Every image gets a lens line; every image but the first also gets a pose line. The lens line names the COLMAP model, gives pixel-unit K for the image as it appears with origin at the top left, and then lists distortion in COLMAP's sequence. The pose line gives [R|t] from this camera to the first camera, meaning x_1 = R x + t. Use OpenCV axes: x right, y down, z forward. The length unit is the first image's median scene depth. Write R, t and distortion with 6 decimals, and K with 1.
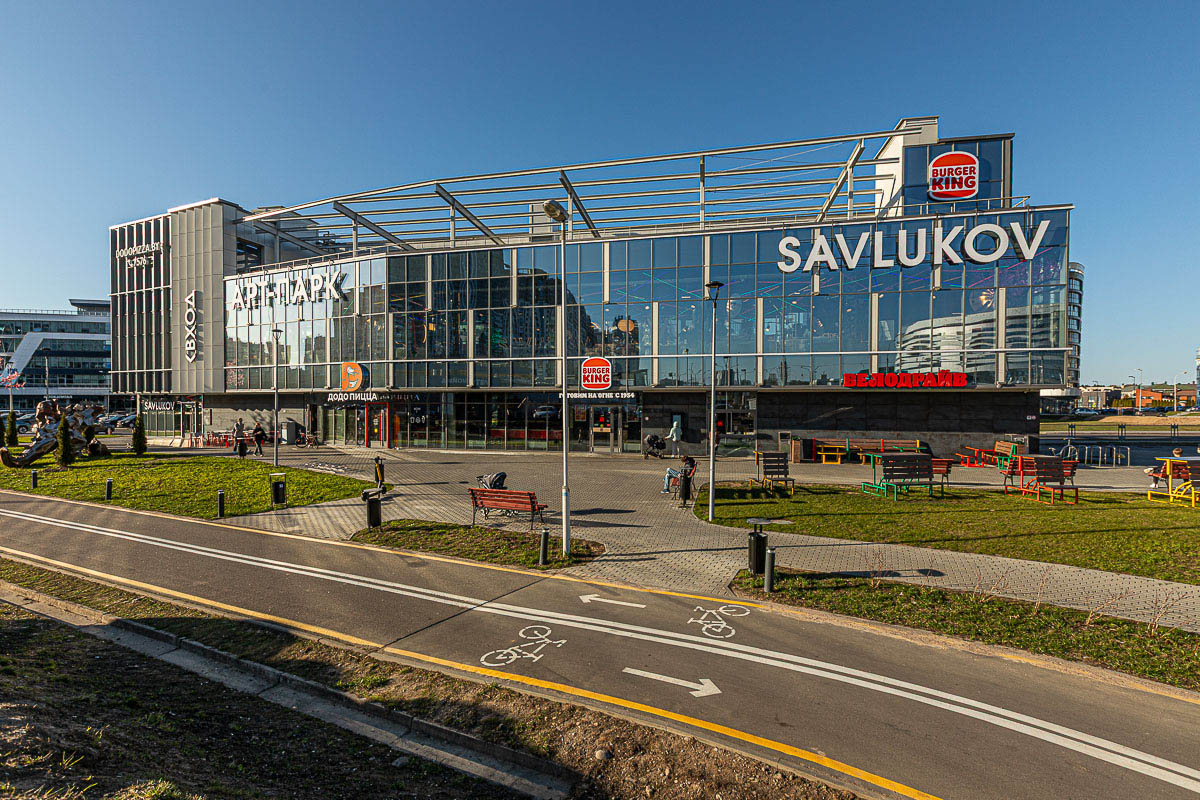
lens RADIAL K [[560.7, 0, 600.8], [0, 560.7, 417.3], [0, 0, 1]] dist [0.002193, 0.000274]
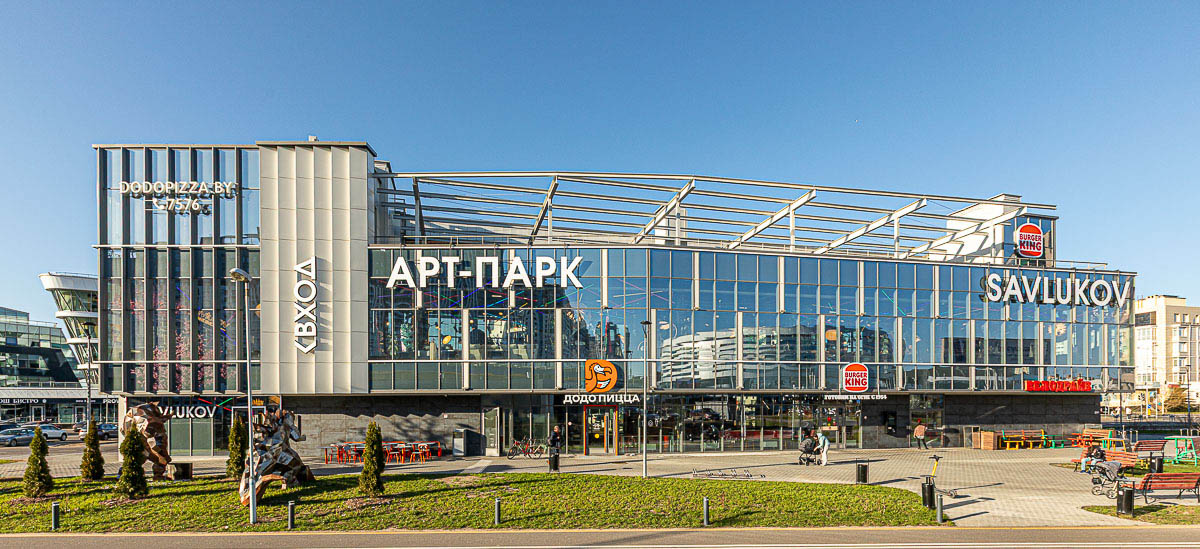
lens RADIAL K [[551.2, 0, 601.2], [0, 551.2, 410.6], [0, 0, 1]] dist [-0.000603, -0.000318]
pose [[0.901731, -0.009749, 0.432187, -0.929919], [0.016266, 0.999803, -0.011385, -0.008303], [-0.431991, 0.017296, 0.901712, 0.233088]]
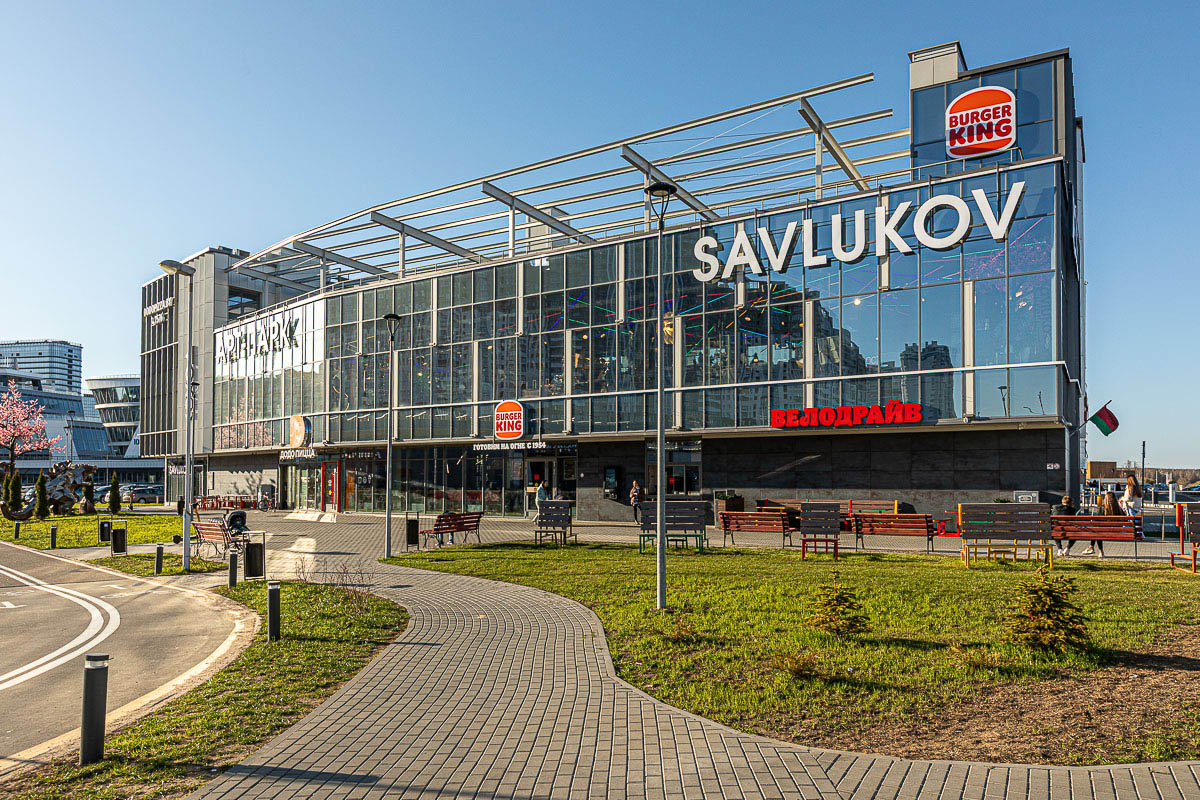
lens RADIAL K [[854.7, 0, 599.0], [0, 854.7, 471.8], [0, 0, 1]] dist [0.000691, -0.001718]
pose [[0.937903, -0.004824, -0.346864, 0.551171], [-0.008796, 0.999251, -0.037681, 0.045019], [0.346786, 0.038392, 0.937158, -0.134514]]
